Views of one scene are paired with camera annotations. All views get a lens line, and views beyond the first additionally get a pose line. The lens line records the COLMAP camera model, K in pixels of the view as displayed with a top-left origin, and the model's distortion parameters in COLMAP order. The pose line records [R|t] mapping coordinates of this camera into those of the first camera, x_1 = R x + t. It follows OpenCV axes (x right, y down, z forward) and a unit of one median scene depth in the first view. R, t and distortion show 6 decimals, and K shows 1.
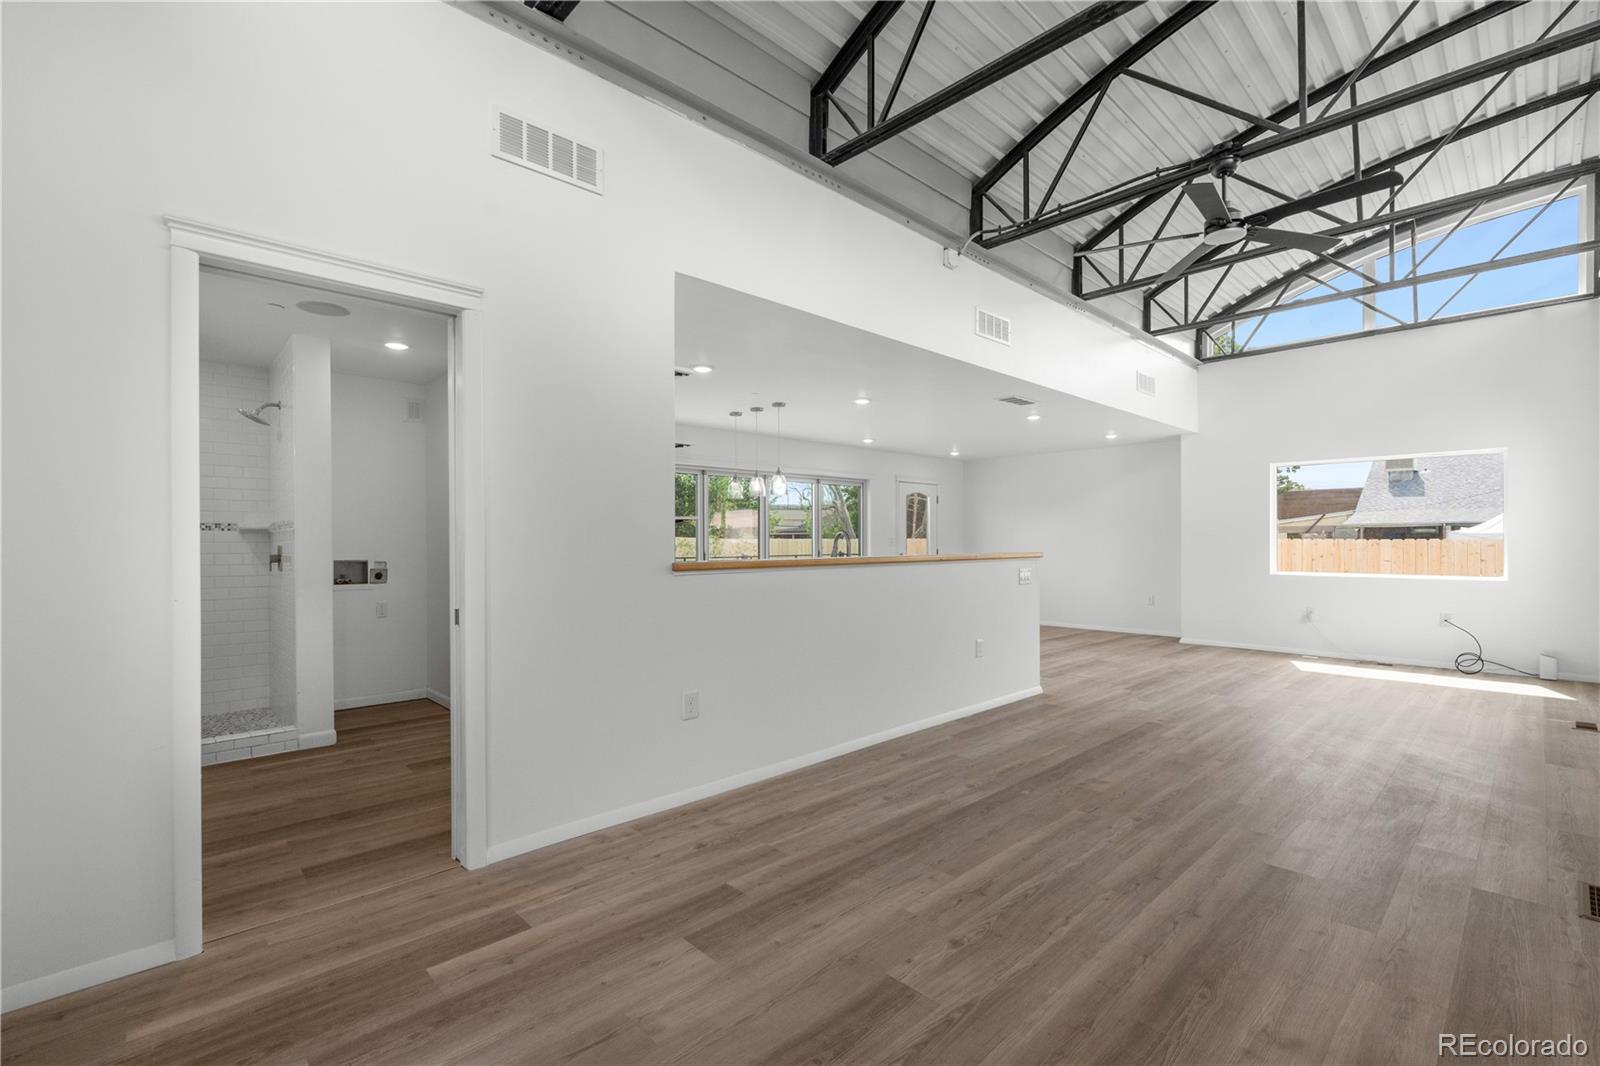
lens RADIAL K [[706.6, 0, 805.4], [0, 706.6, 548.0], [0, 0, 1]] dist [-0.004804, 0.000041]
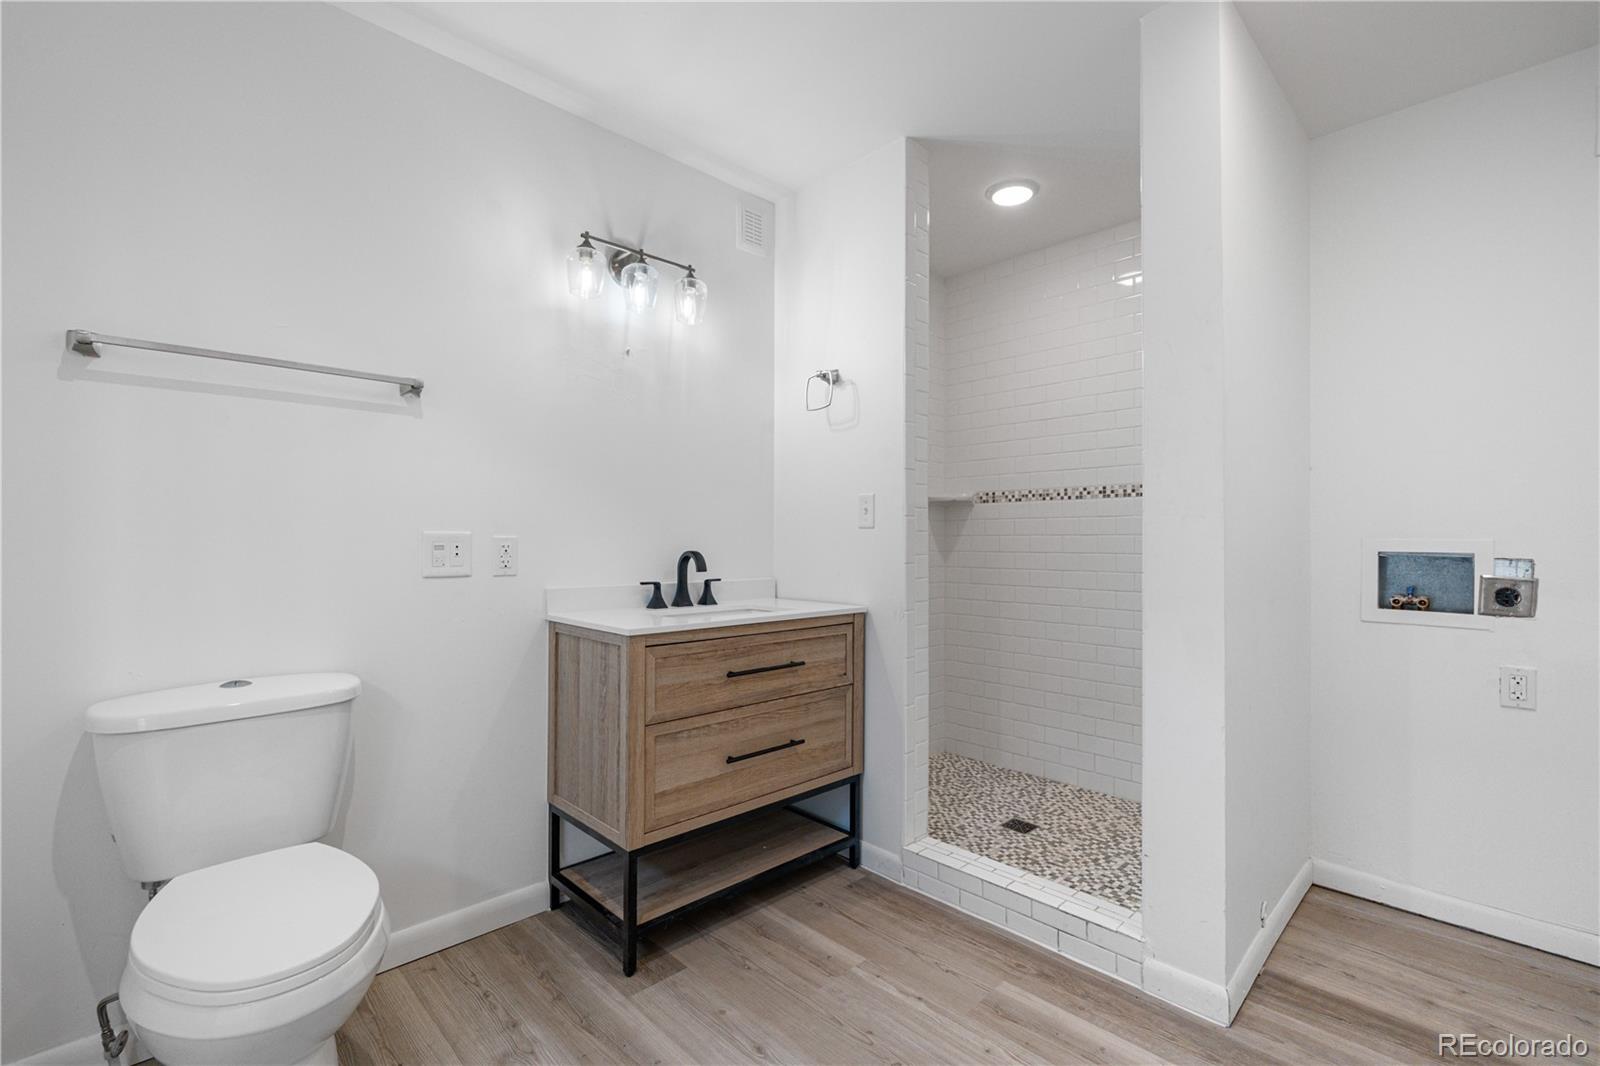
lens RADIAL K [[706.6, 0, 801.3], [0, 706.6, 533.7], [0, 0, 1]] dist [-0.004804, 0.000041]
pose [[0.006984, -0.000637, -0.999975, -0.233656], [-0.007893, 0.999969, -0.000692, 0.009541], [0.999944, 0.007897, 0.006979, 0.625284]]
